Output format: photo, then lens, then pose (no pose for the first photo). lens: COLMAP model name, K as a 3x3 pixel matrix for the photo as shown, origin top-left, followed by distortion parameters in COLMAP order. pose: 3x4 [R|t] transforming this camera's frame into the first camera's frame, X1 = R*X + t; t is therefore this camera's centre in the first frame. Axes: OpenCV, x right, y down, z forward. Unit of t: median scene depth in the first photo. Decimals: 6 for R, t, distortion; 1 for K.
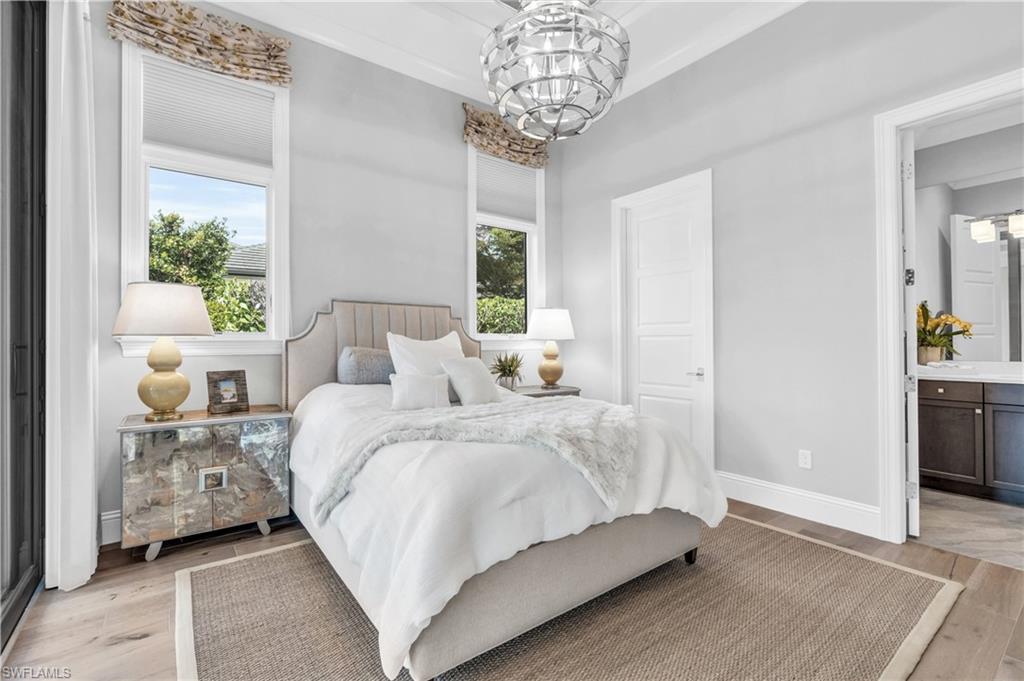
lens RADIAL K [[459.2, 0, 509.7], [0, 459.2, 338.4], [0, 0, 1]] dist [-0.003734, -0.000364]
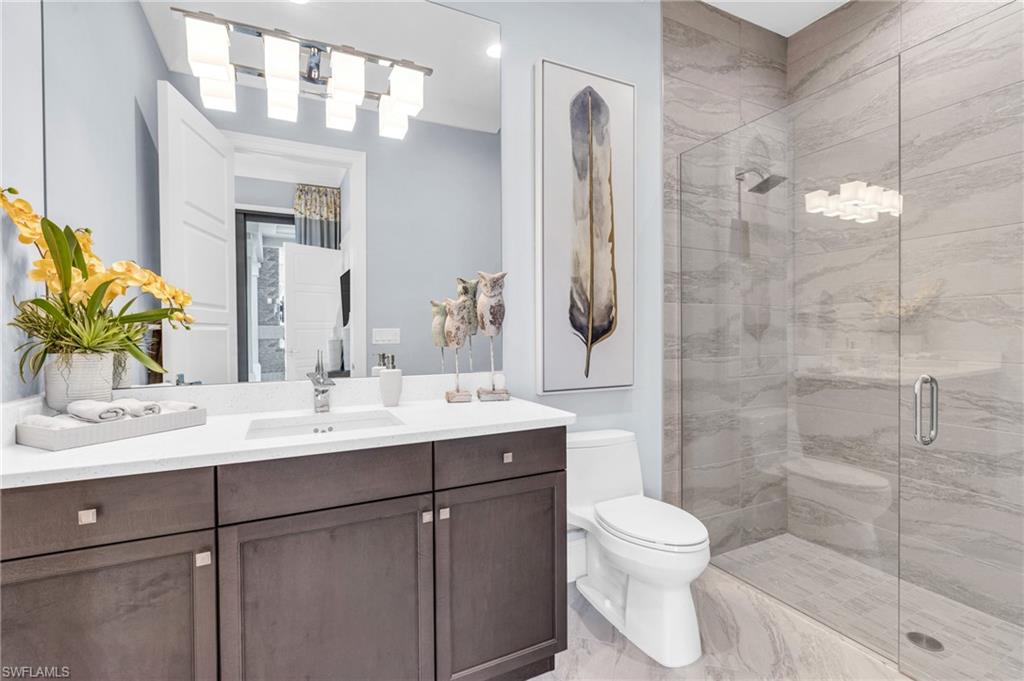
lens RADIAL K [[459.2, 0, 512.8], [0, 459.2, 338.5], [0, 0, 1]] dist [-0.003734, -0.000364]
pose [[0.193825, -0.018508, 0.980862, 0.666163], [0.001045, 0.999825, 0.018660, 0.002039], [-0.981036, -0.002592, 0.193810, 0.639504]]
